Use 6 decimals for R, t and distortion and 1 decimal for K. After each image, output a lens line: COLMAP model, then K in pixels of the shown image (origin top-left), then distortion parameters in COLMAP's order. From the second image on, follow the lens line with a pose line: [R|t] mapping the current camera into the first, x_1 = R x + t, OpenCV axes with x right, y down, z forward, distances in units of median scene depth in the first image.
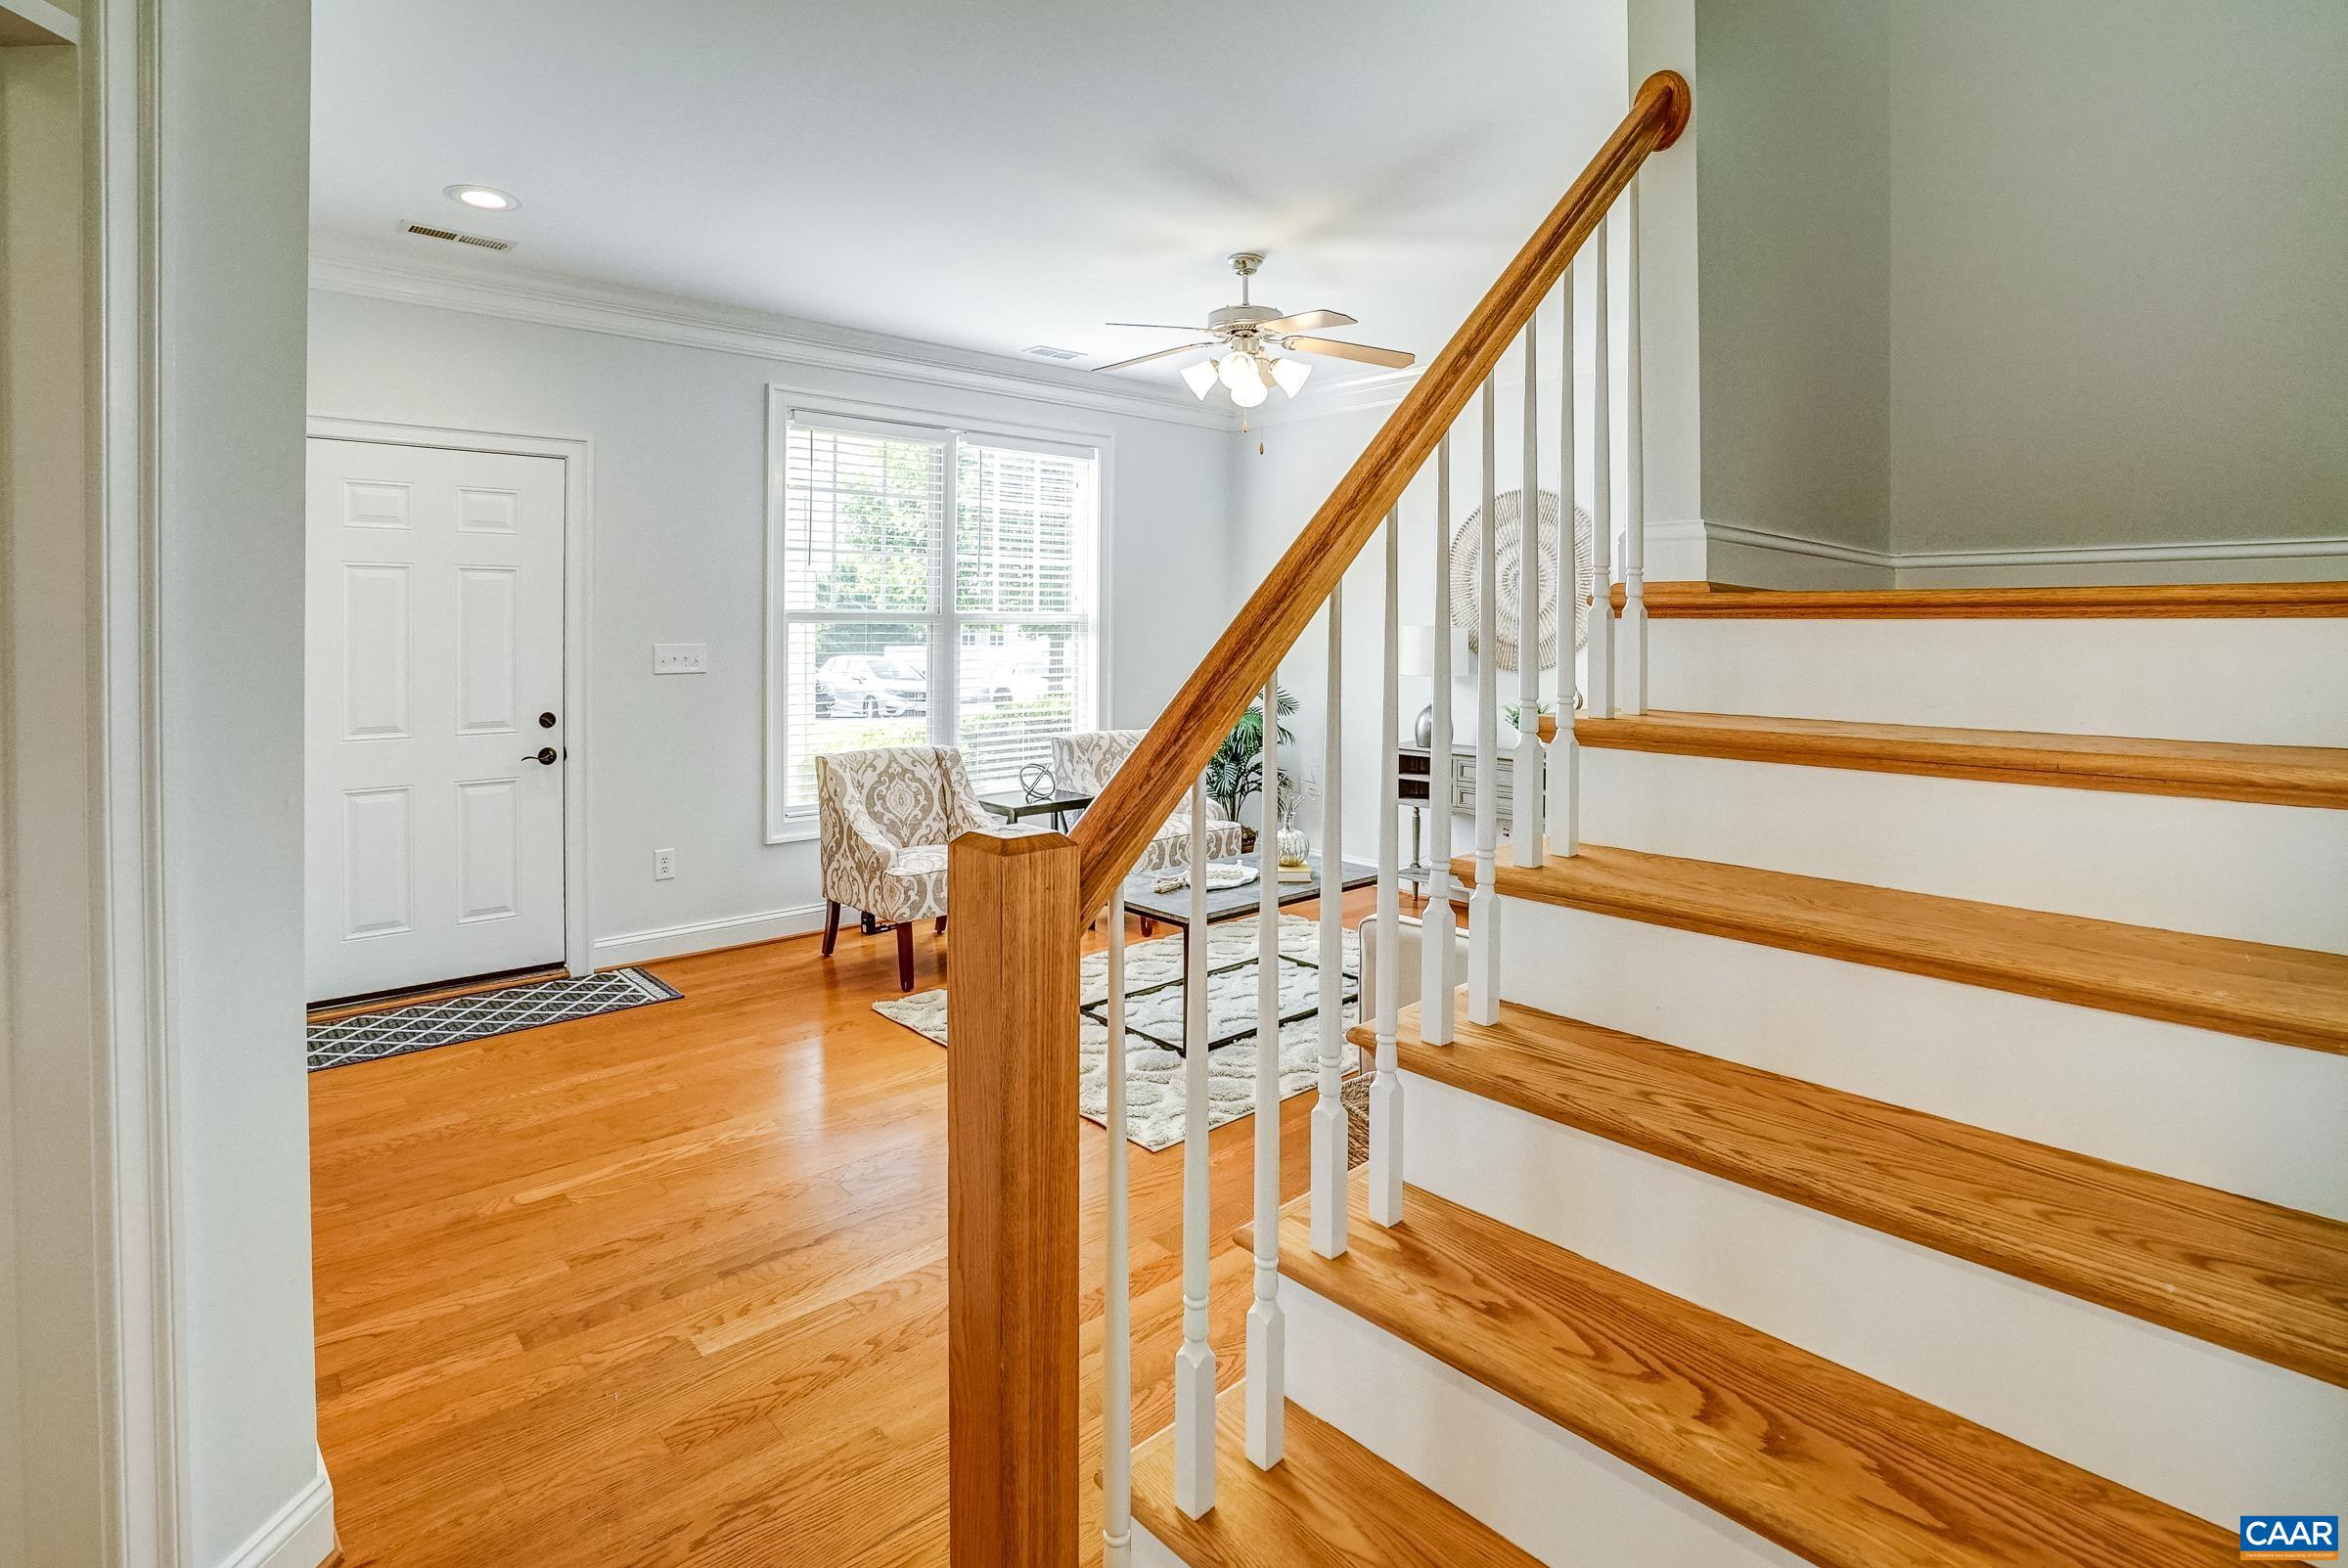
lens RADIAL K [[1132.3, 0, 1131.8], [0, 1132.3, 645.1], [0, 0, 1]] dist [-0.053829, 0.018284]
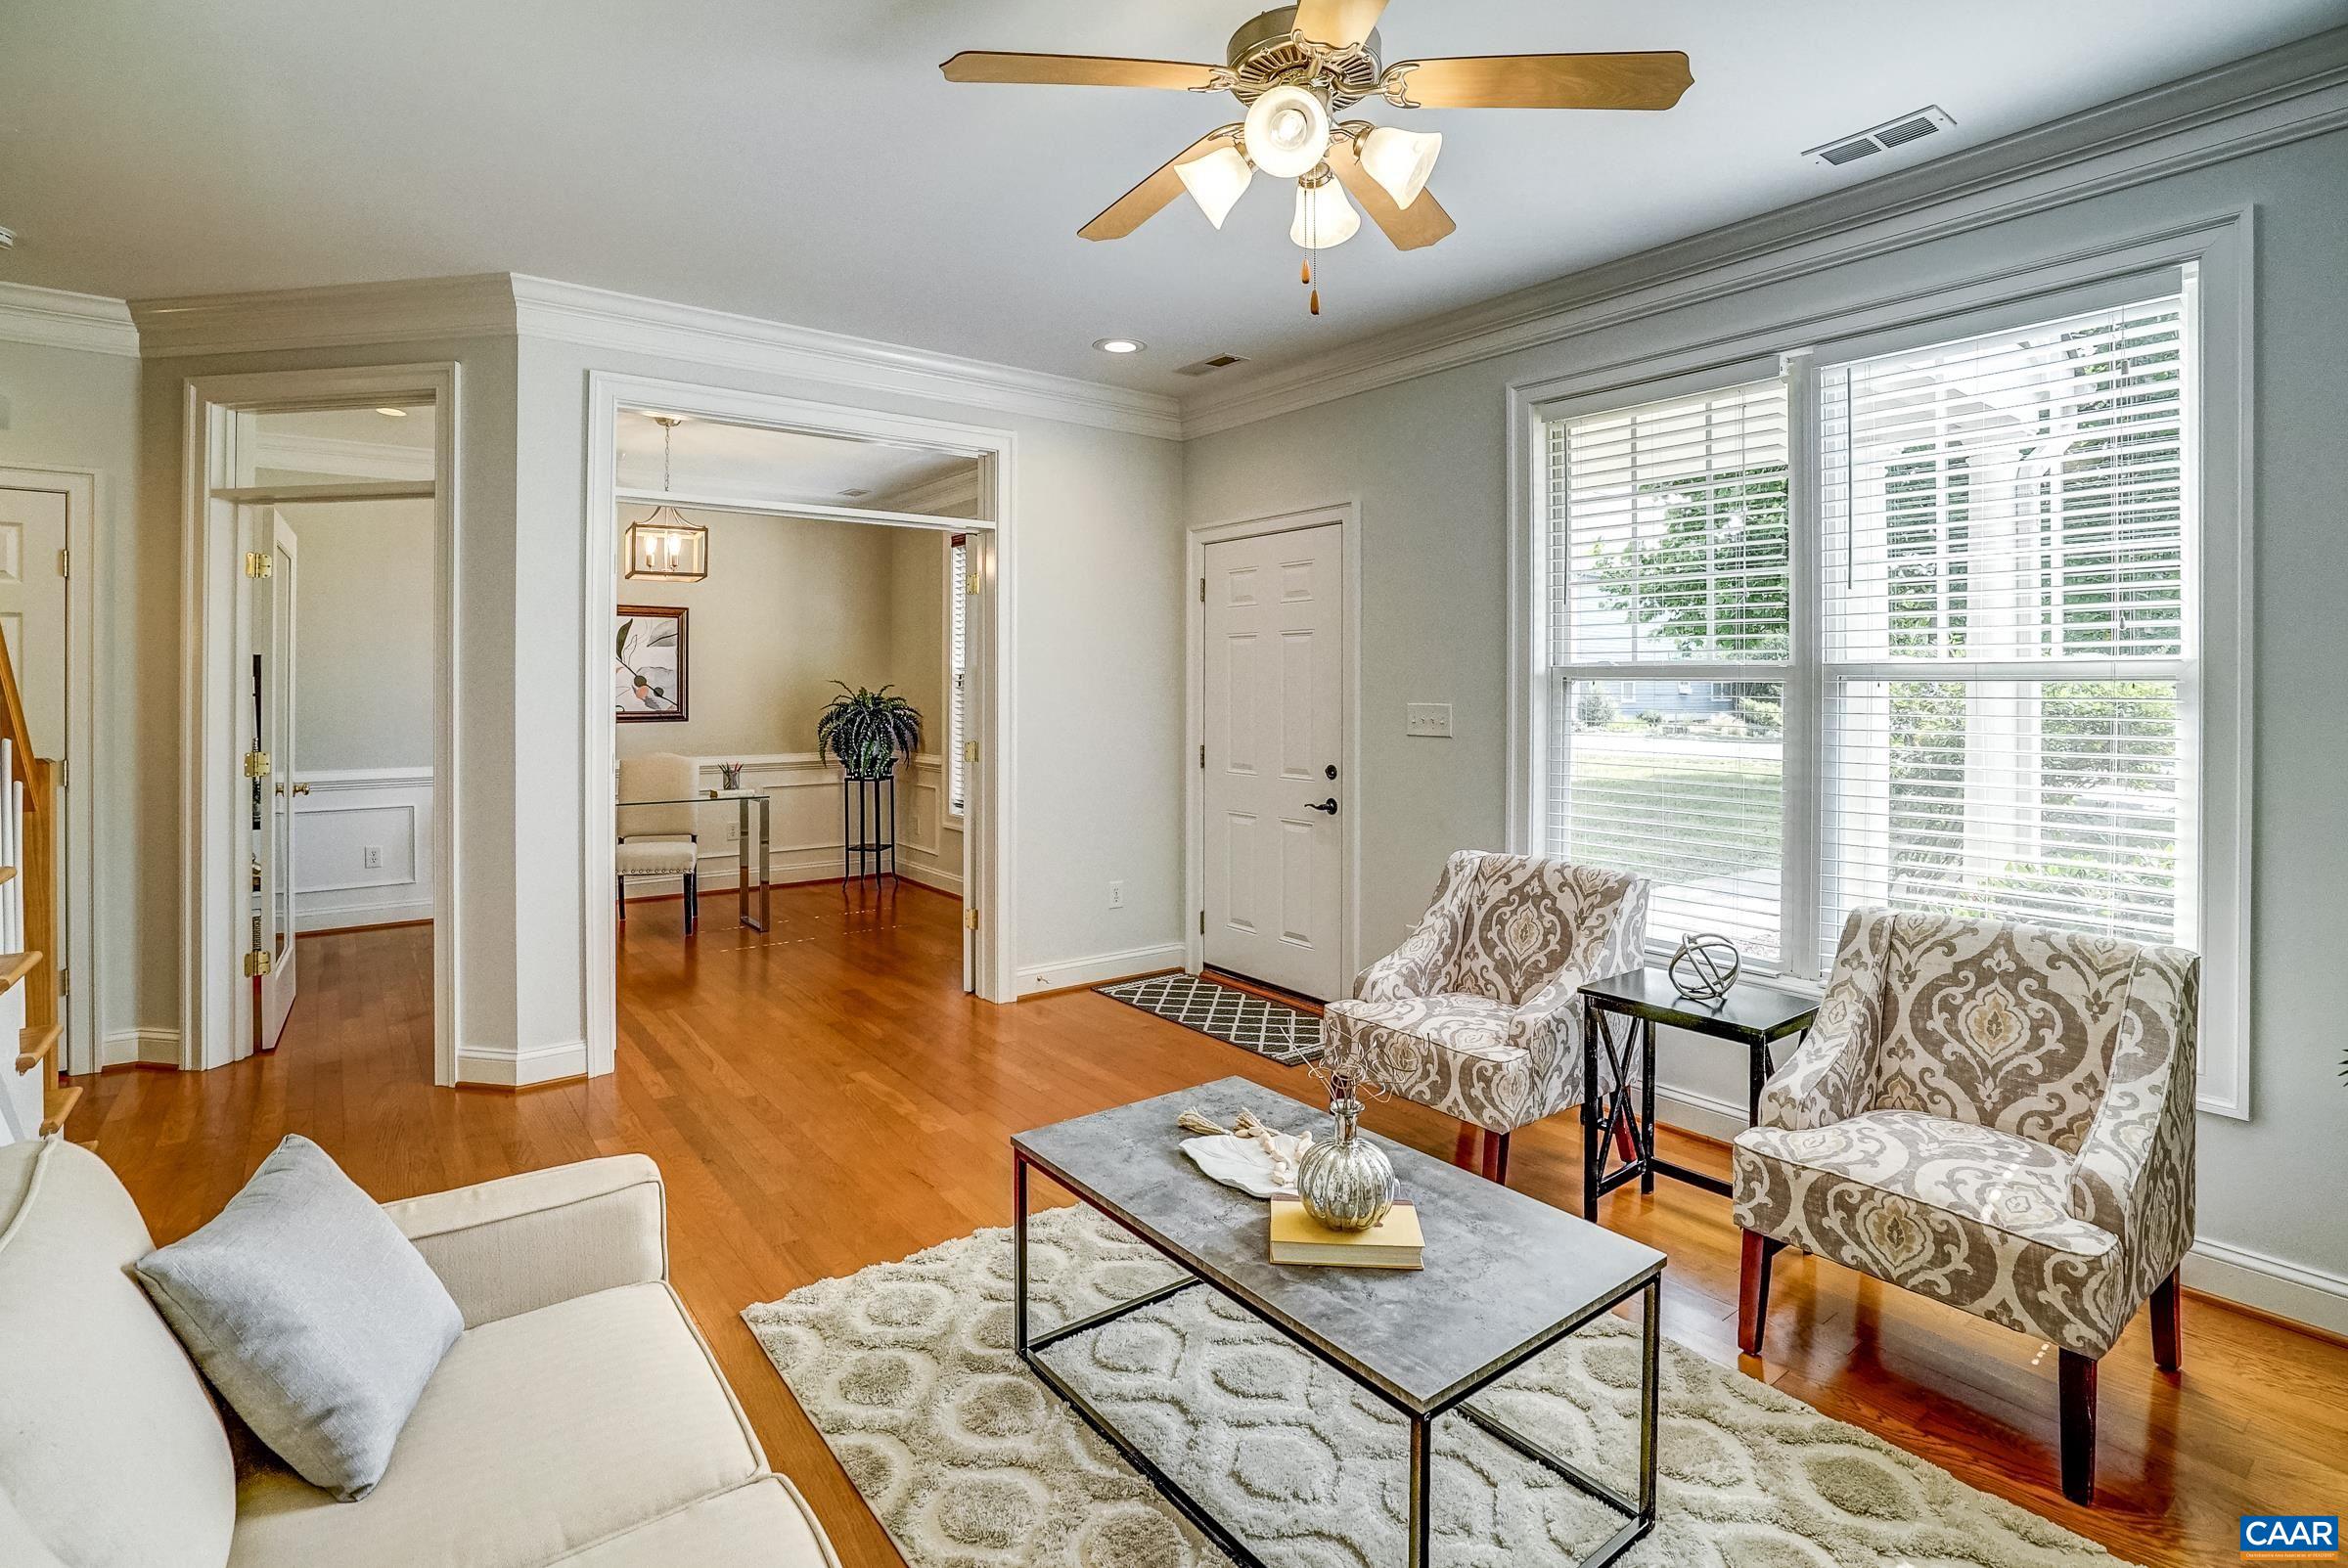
lens RADIAL K [[1132.3, 0, 1154.9], [0, 1132.3, 676.5], [0, 0, 1]] dist [-0.053829, 0.018284]
pose [[-0.081634, -0.008229, -0.996628, 0.560105], [-0.016711, 0.999837, -0.006887, -0.013675], [0.996522, 0.016092, -0.081758, 0.918783]]
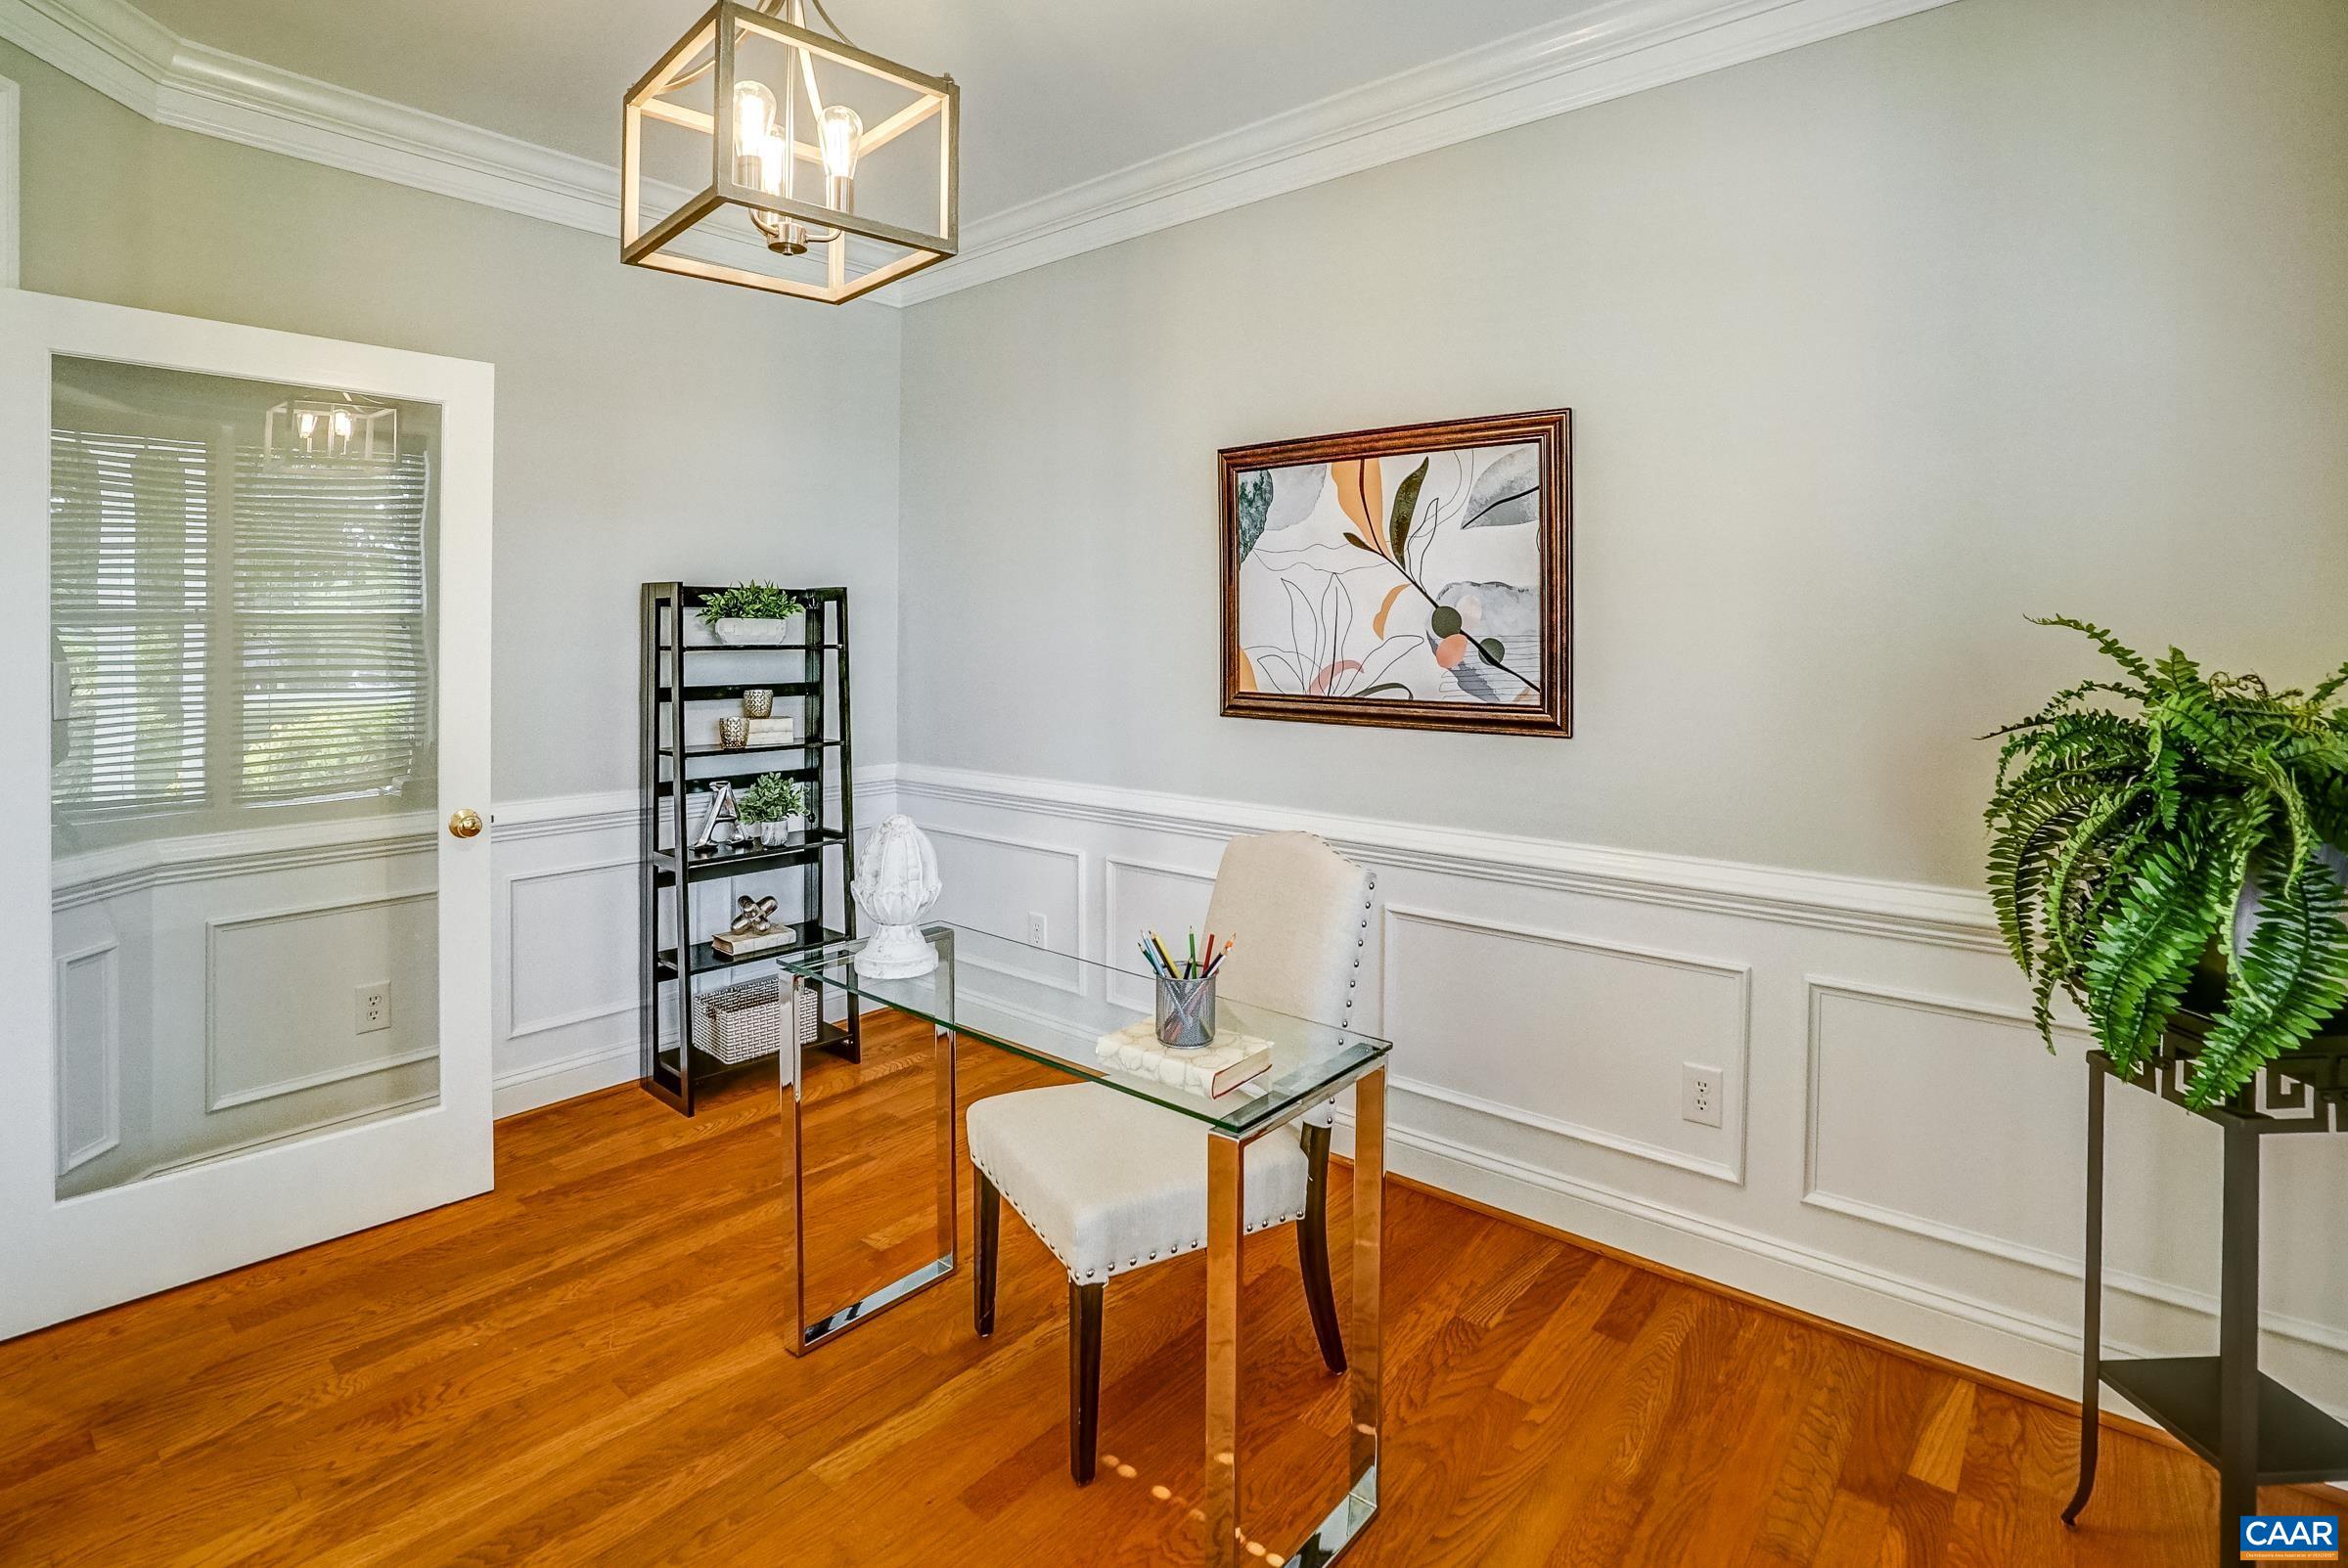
lens RADIAL K [[1132.3, 0, 1227.0], [0, 1132.3, 629.7], [0, 0, 1]] dist [-0.053829, 0.018284]
pose [[-0.988636, -0.001046, -0.150324, -0.797888], [-0.004370, 0.999753, 0.021785, -0.014115], [0.150264, 0.022195, -0.988397, 0.631613]]
